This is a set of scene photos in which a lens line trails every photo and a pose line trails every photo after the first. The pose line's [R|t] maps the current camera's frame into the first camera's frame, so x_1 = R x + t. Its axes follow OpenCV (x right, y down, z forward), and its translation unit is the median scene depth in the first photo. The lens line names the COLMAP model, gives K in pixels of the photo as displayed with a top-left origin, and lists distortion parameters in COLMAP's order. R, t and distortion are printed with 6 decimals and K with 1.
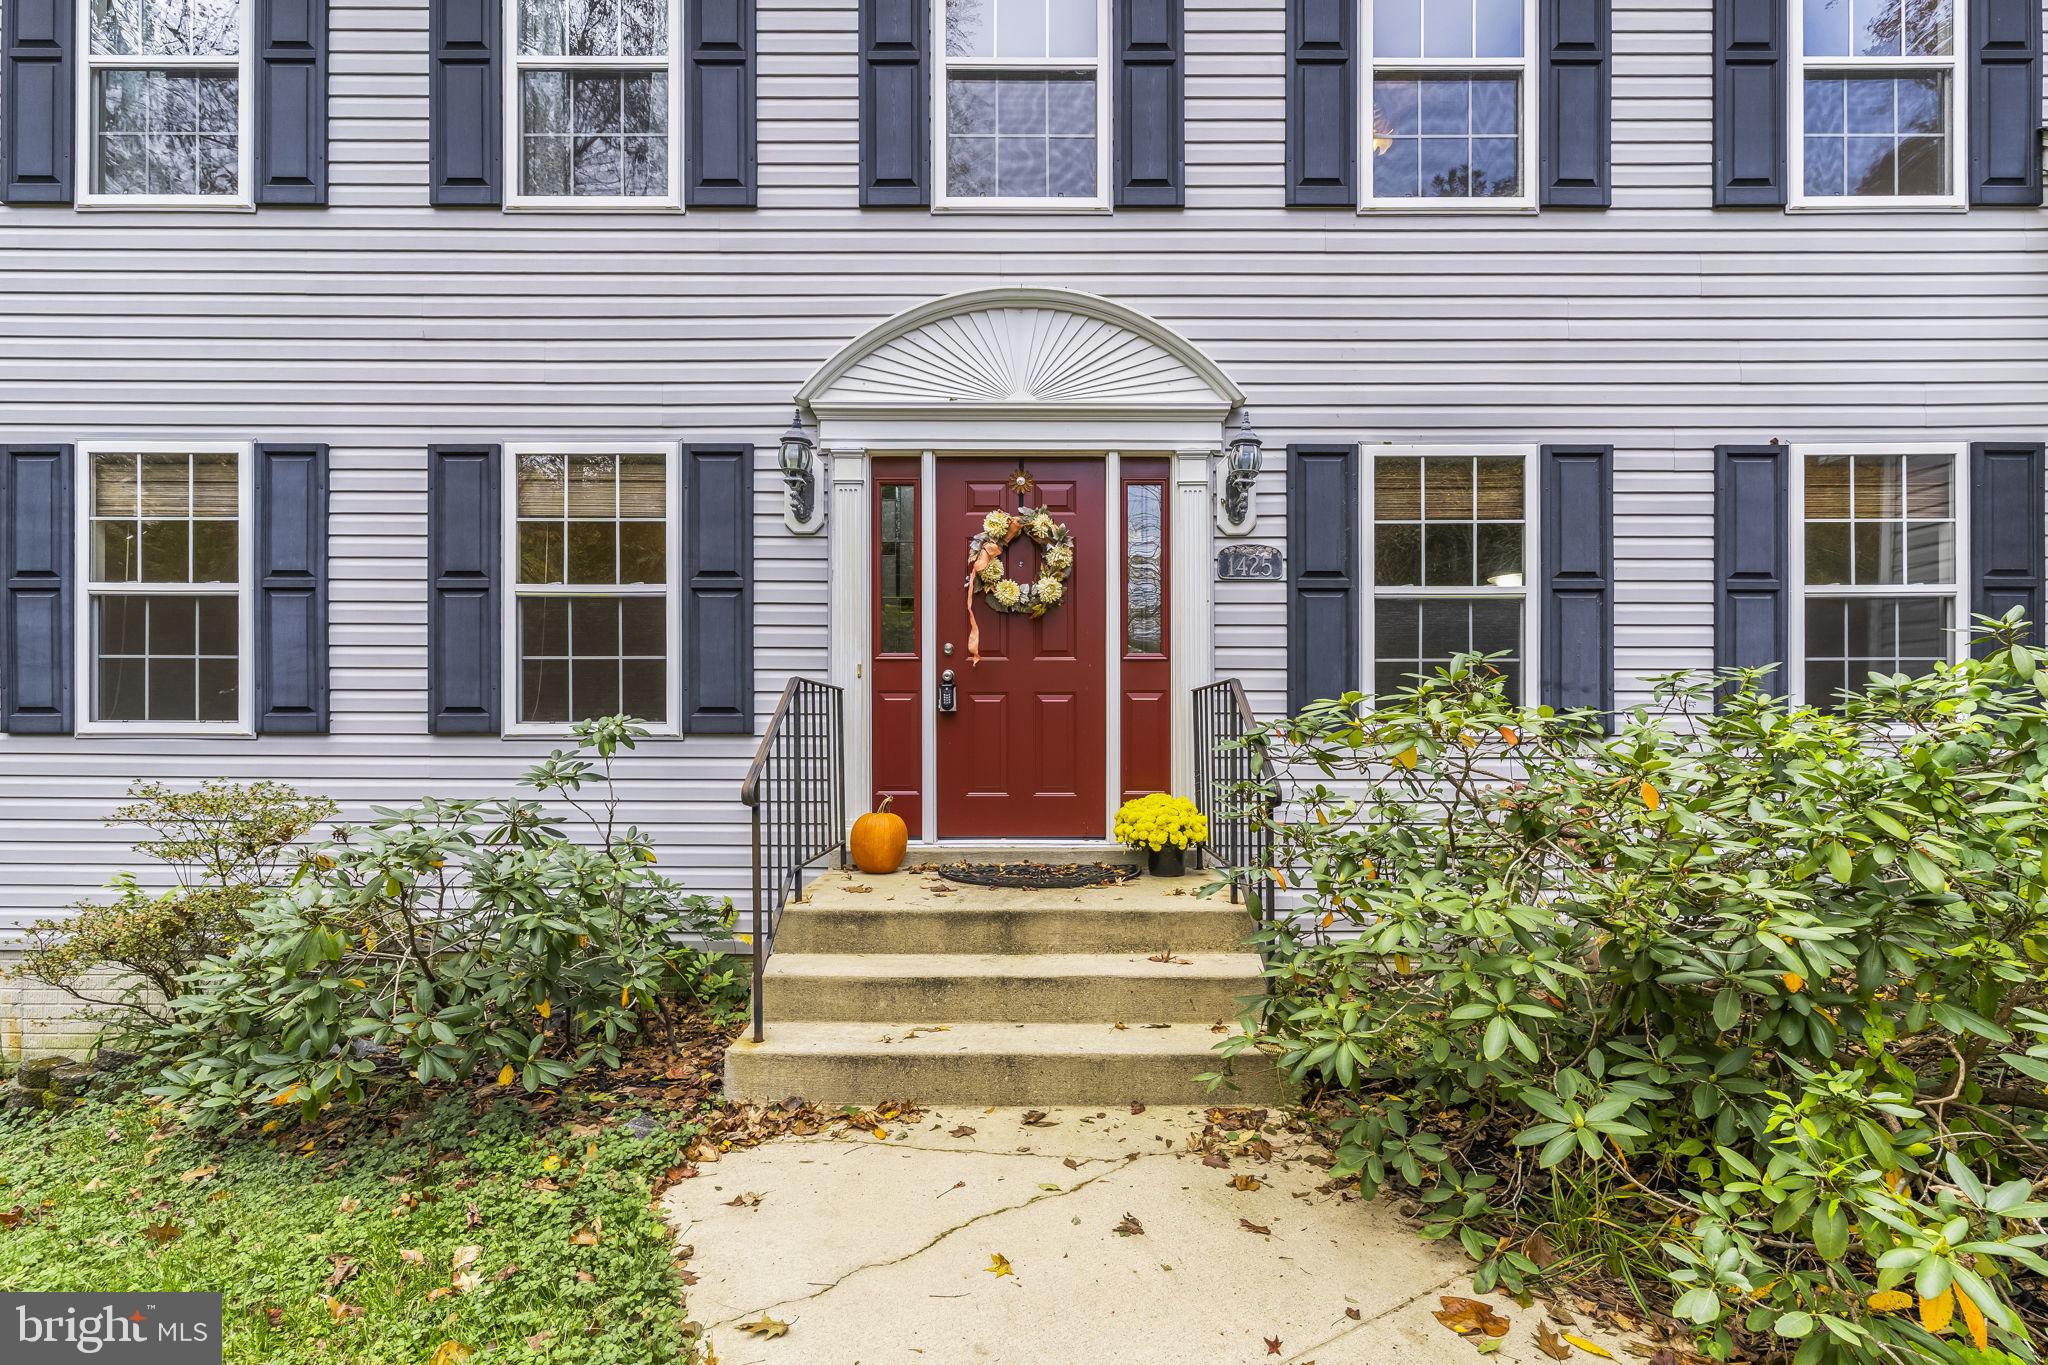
lens RADIAL K [[1892.7, 0, 1024.1], [0, 1892.7, 678.0], [0, 0, 1]] dist [0.008317, 0.000000]
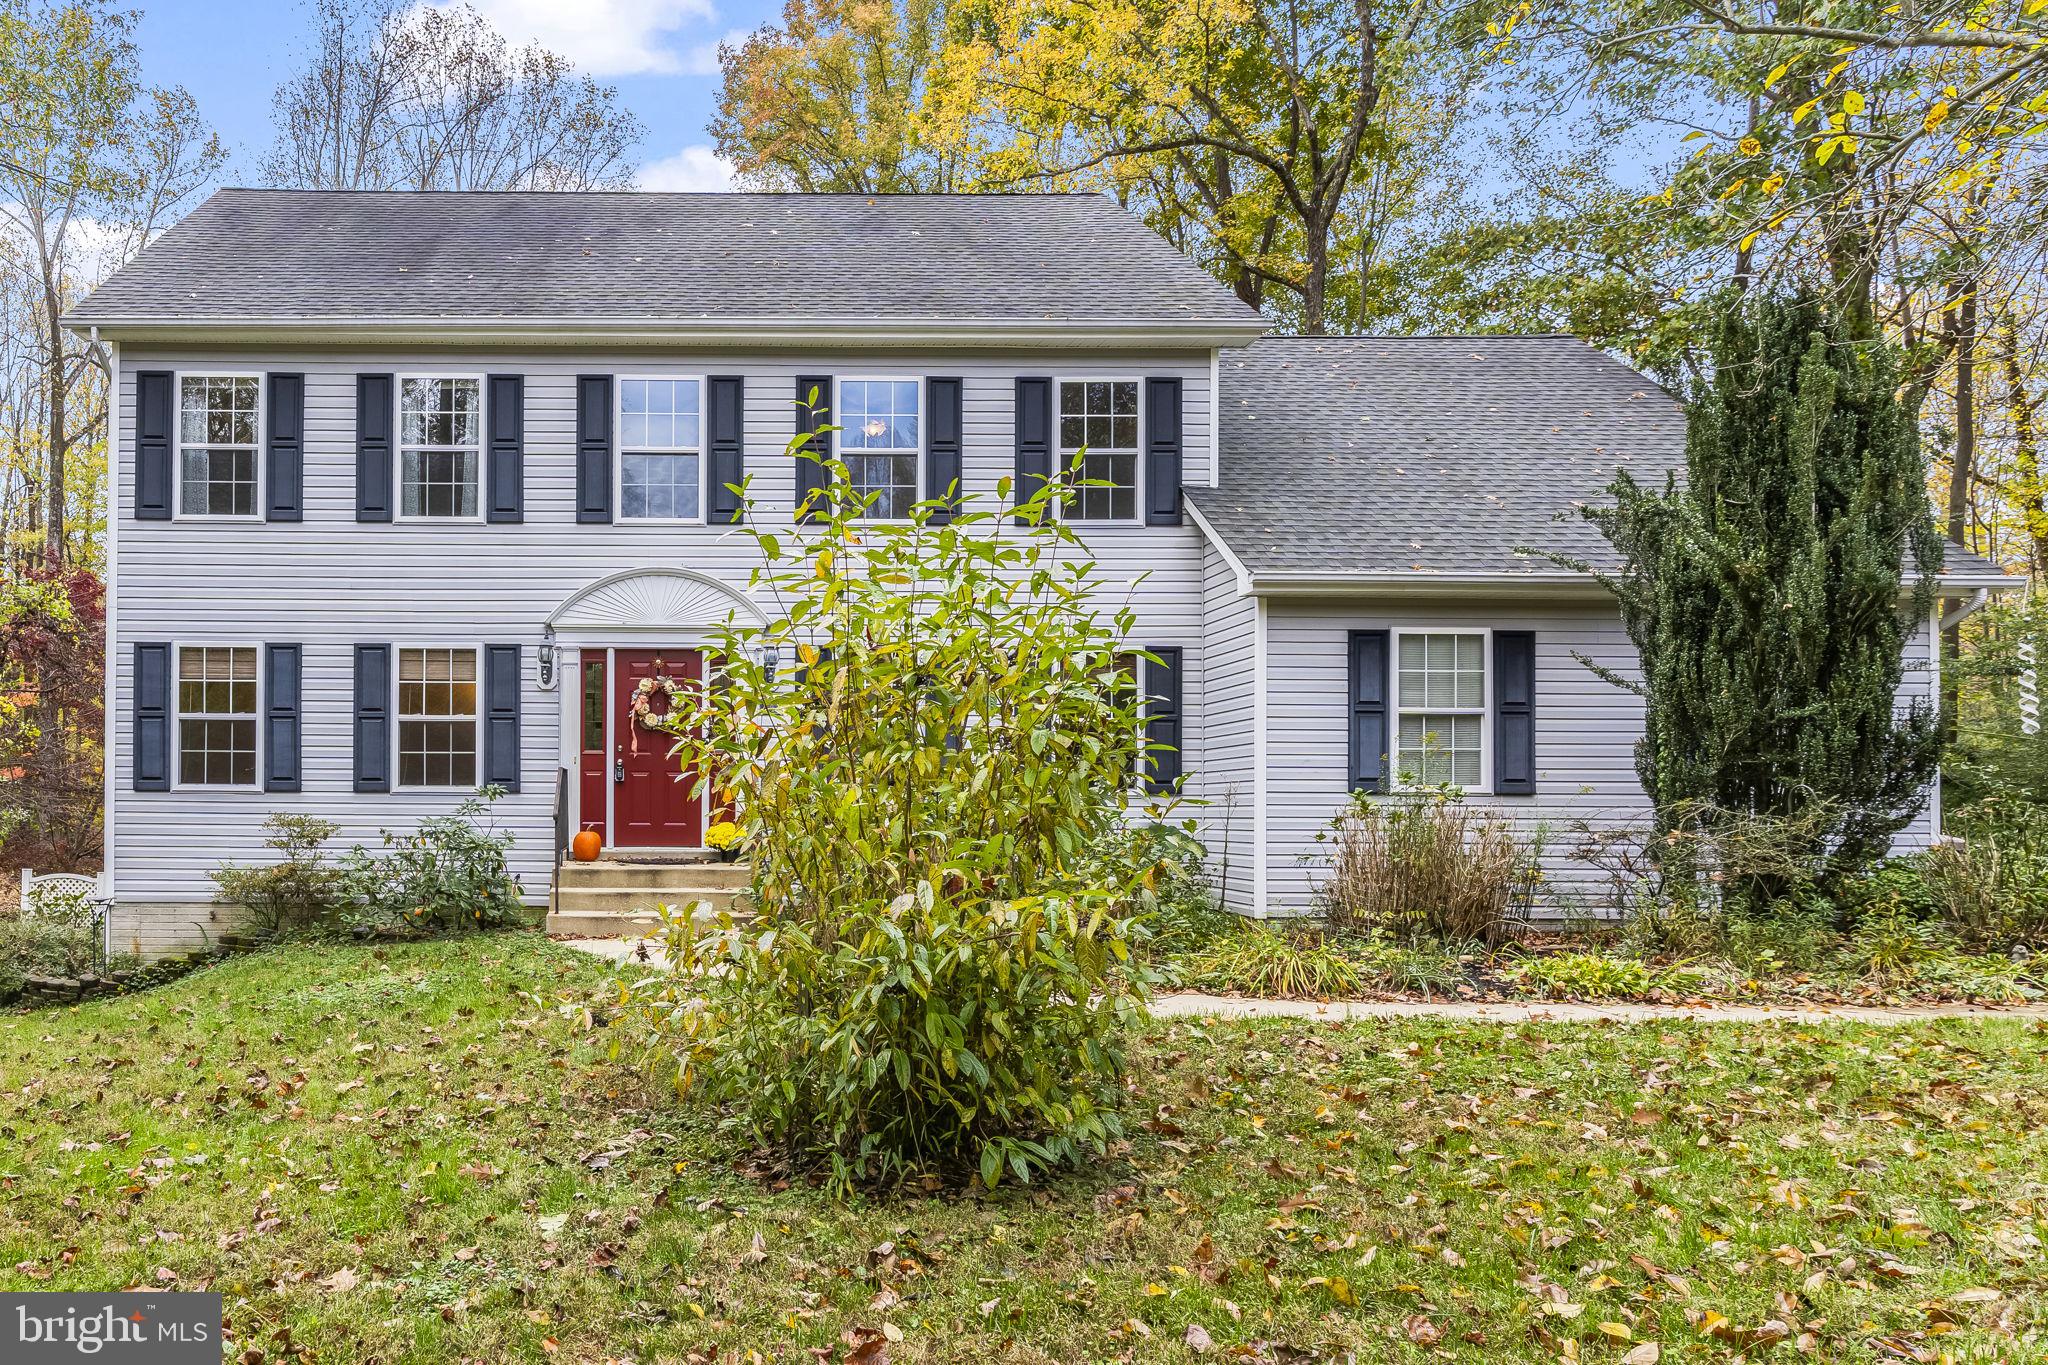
lens RADIAL K [[963.4, 0, 986.4], [0, 963.4, 777.0], [0, 0, 1]] dist [0.002875, -0.001262]
pose [[0.999967, 0.003233, 0.007482, 0.330502], [-0.003325, 0.999920, 0.012222, 0.000389], [-0.007442, -0.012246, 0.999897, -0.000246]]
